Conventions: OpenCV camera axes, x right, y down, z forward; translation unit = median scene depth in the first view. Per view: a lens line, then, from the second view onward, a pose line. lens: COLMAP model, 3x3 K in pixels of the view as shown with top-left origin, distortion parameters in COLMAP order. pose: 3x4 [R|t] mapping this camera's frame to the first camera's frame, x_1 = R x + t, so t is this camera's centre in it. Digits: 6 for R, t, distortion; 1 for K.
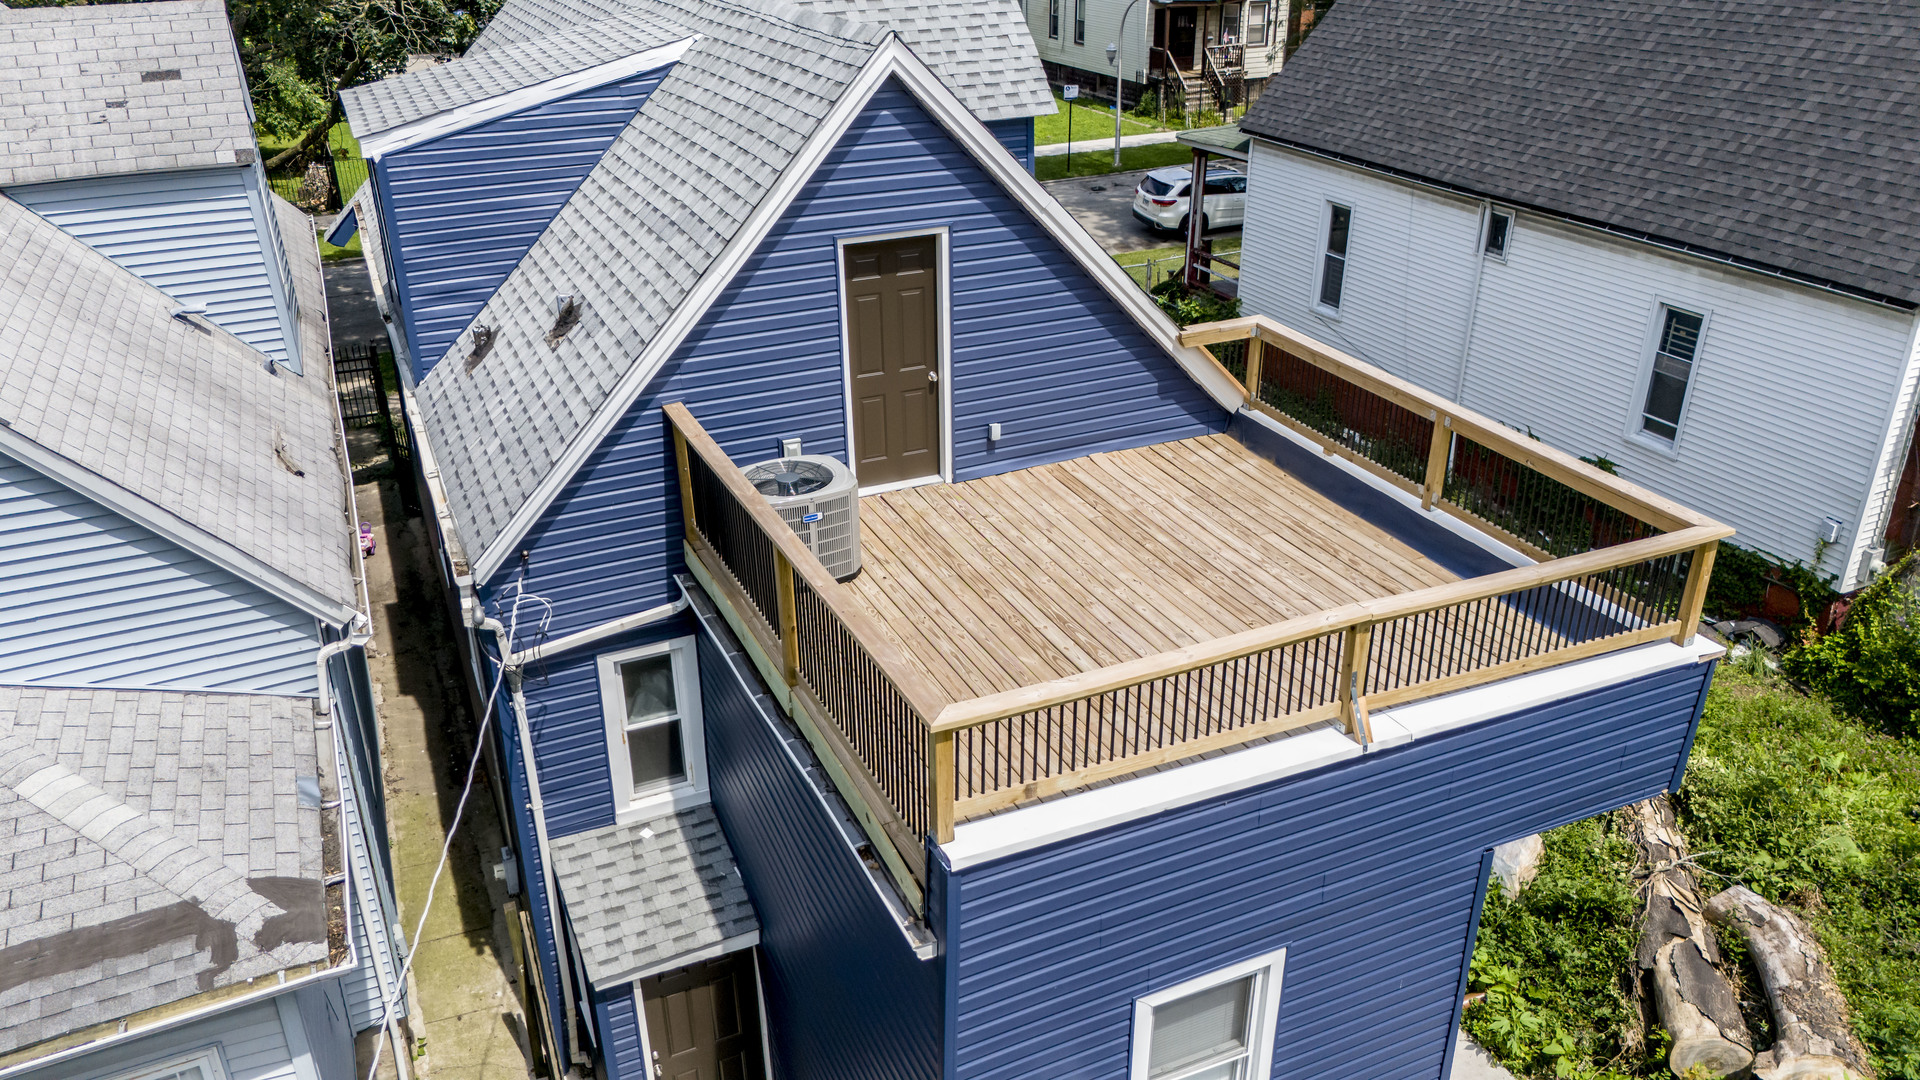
lens RADIAL K [[1419.2, 0, 951.6], [0, 1419.2, 535.3], [0, 0, 1]] dist [0.053651, -0.048828]
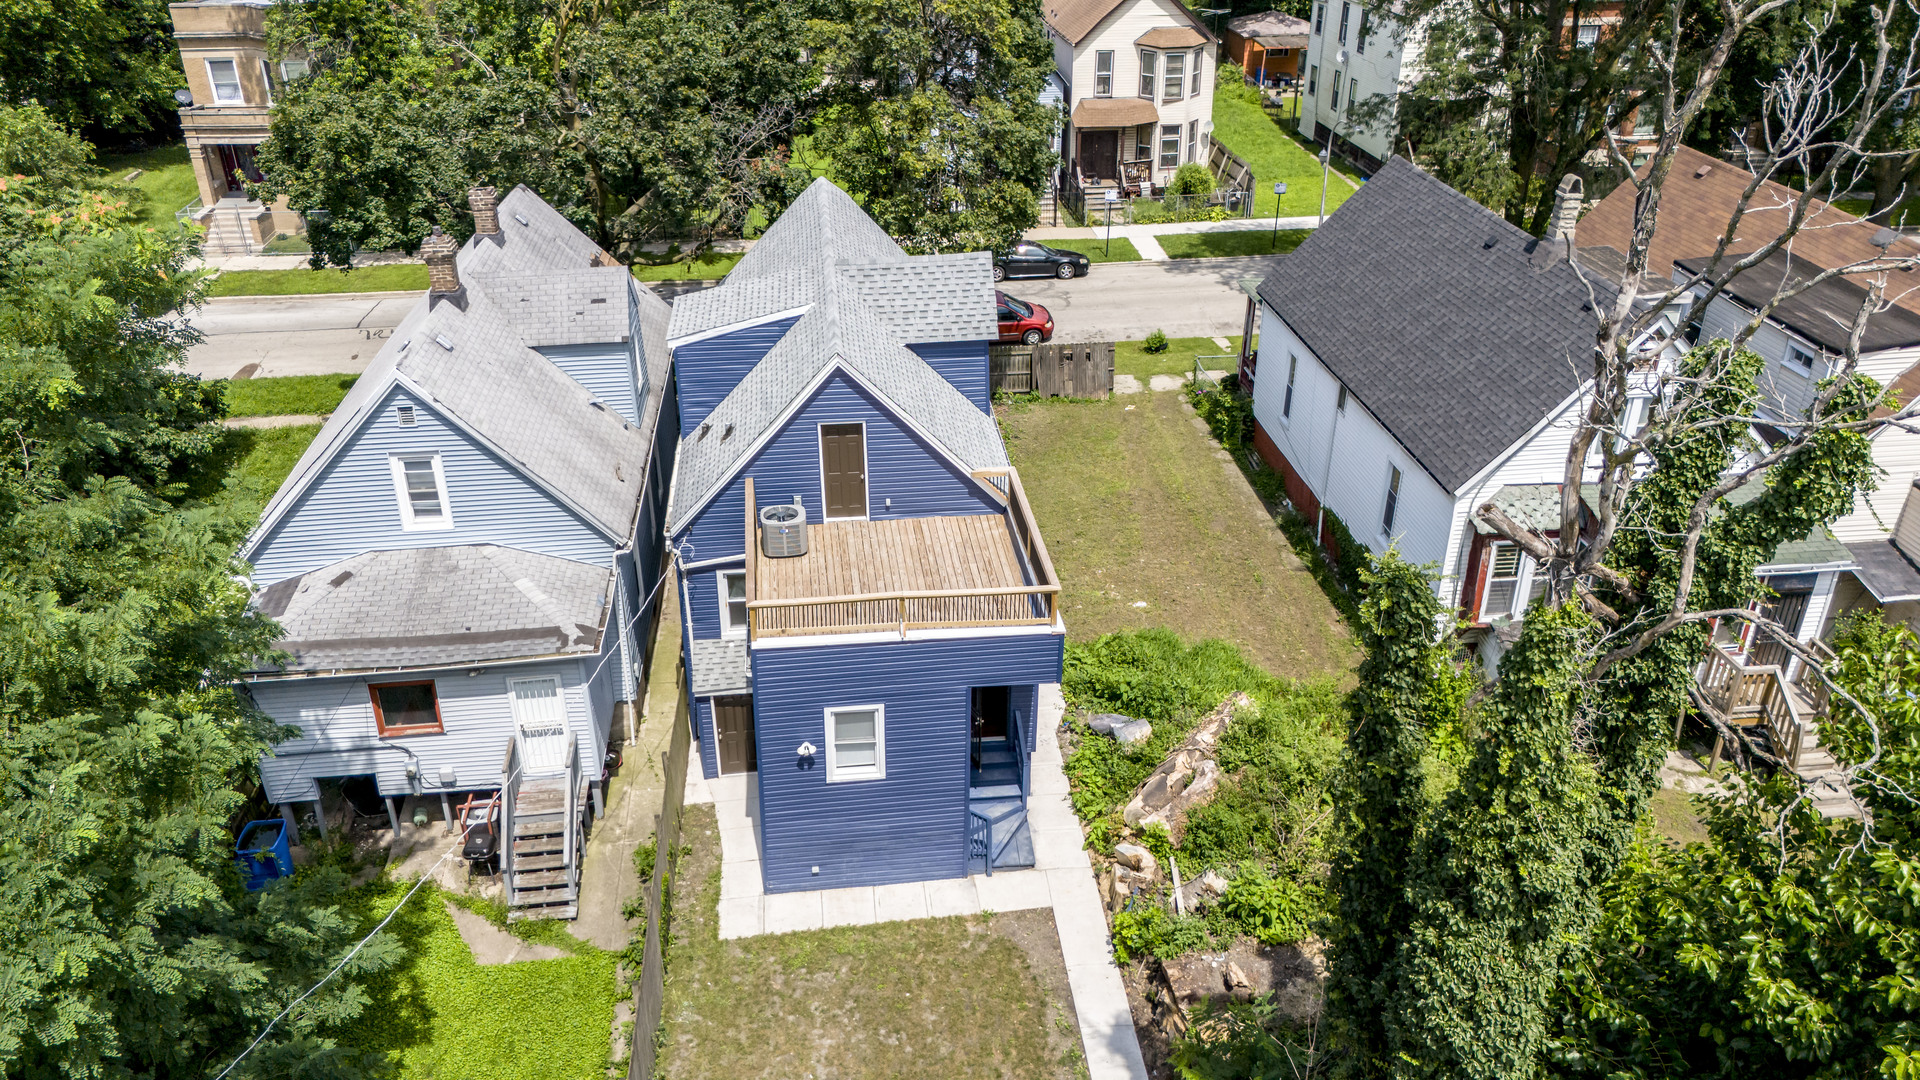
lens RADIAL K [[1419.2, 0, 954.0], [0, 1419.2, 535.4], [0, 0, 1]] dist [0.053651, -0.048828]
pose [[0.952115, 0.148703, -0.267142, 0.772836], [-0.137413, 0.988660, 0.060581, -0.176889], [0.273121, -0.020971, 0.961751, -1.236367]]
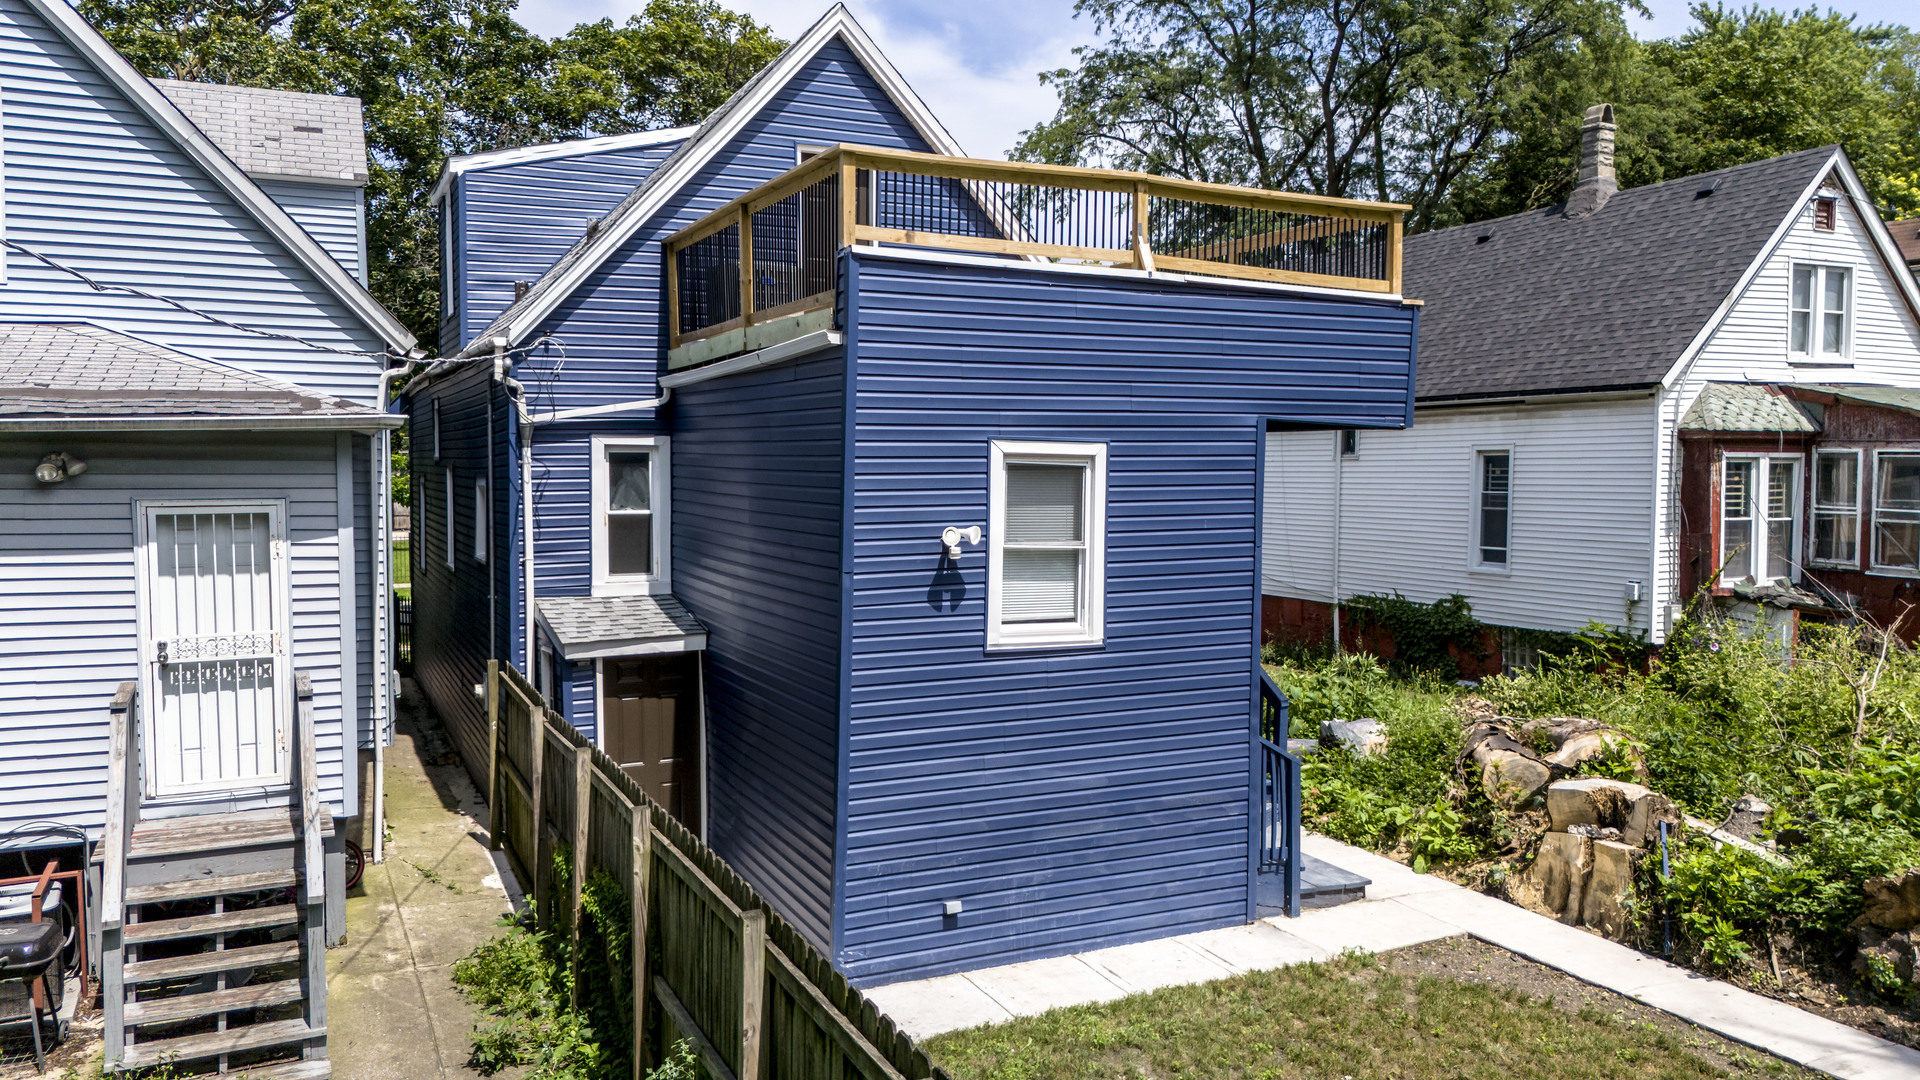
lens RADIAL K [[1419.2, 0, 954.4], [0, 1419.2, 538.1], [0, 0, 1]] dist [0.053651, -0.048828]
pose [[0.999746, 0.012253, 0.018900, 0.047595], [-0.003997, 0.922272, -0.386521, 0.621338], [-0.022167, 0.386348, 0.922087, -0.132684]]
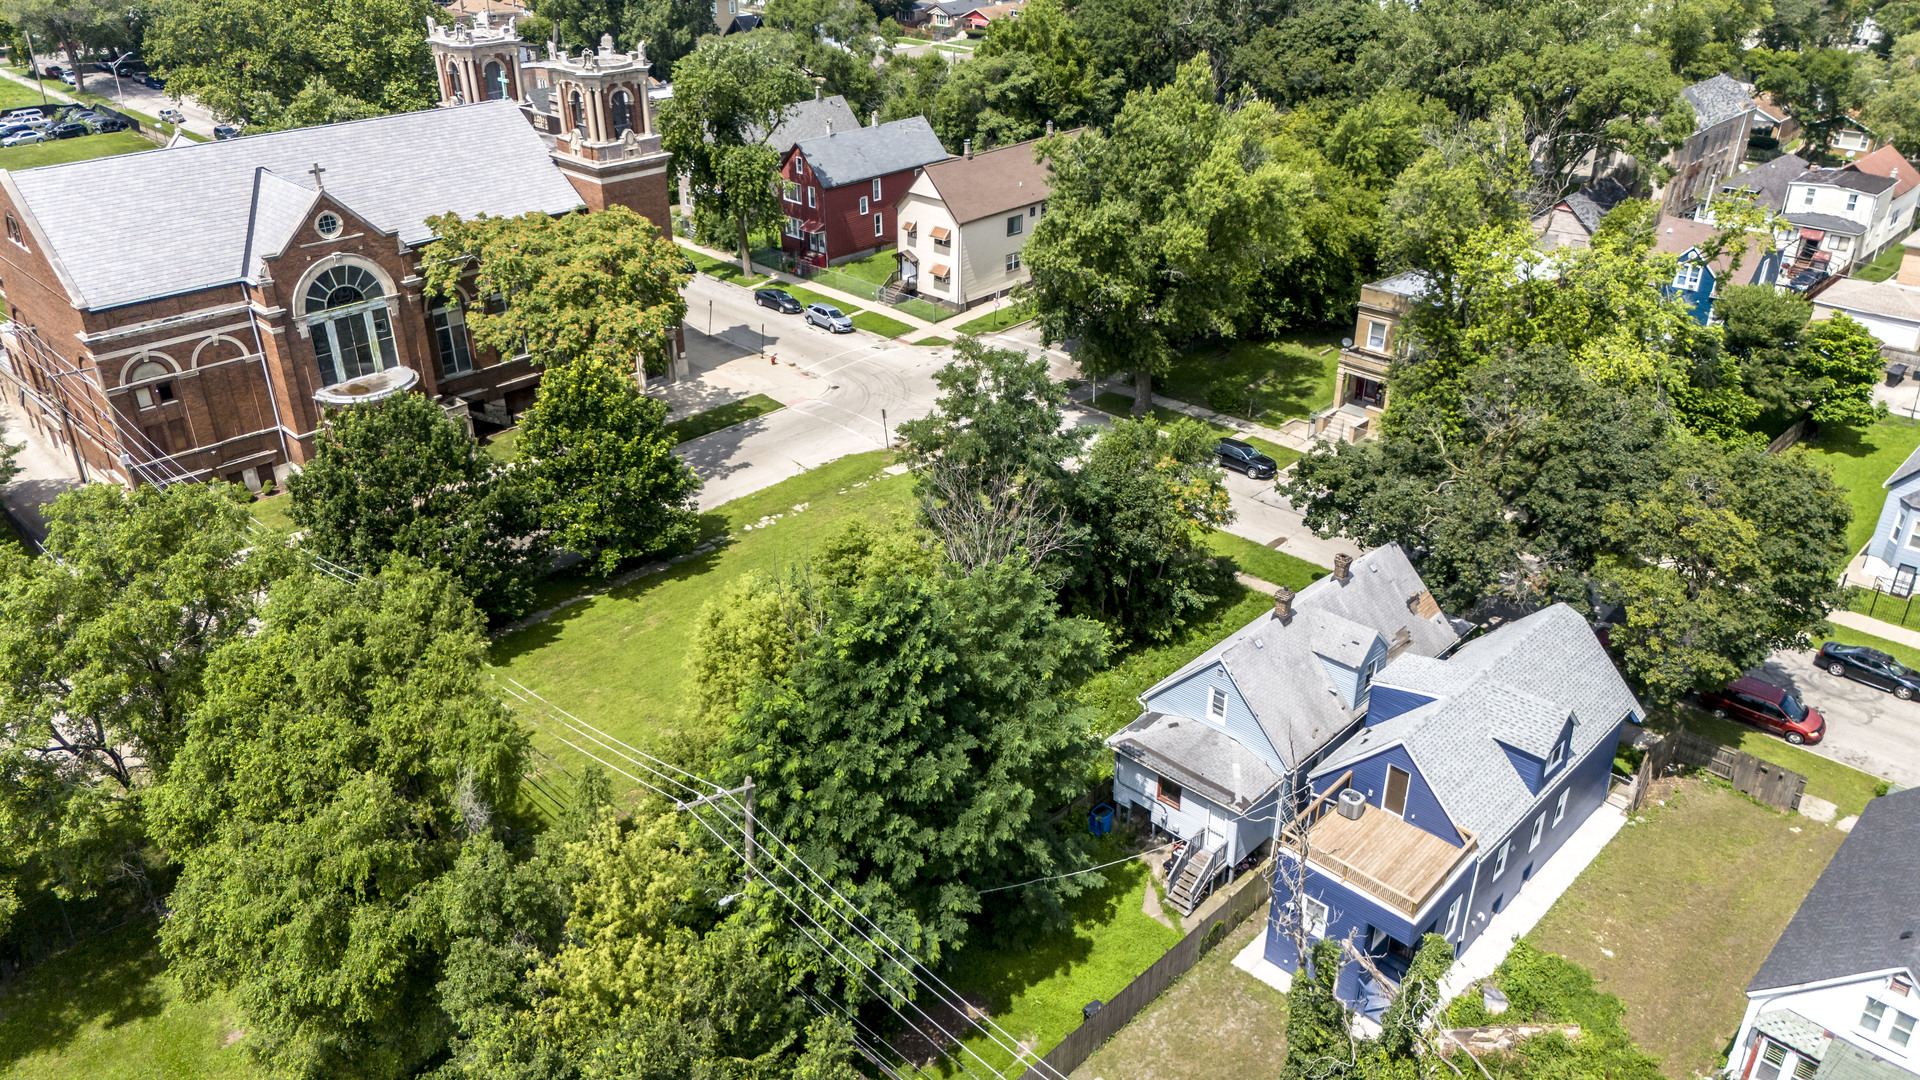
lens RADIAL K [[1419.2, 0, 949.6], [0, 1419.2, 523.9], [0, 0, 1]] dist [0.053651, -0.048828]
pose [[0.367569, 0.435203, -0.821883, 2.757143], [-0.399481, 0.871949, 0.283054, -1.548634], [0.839826, 0.224285, 0.494357, -2.612141]]
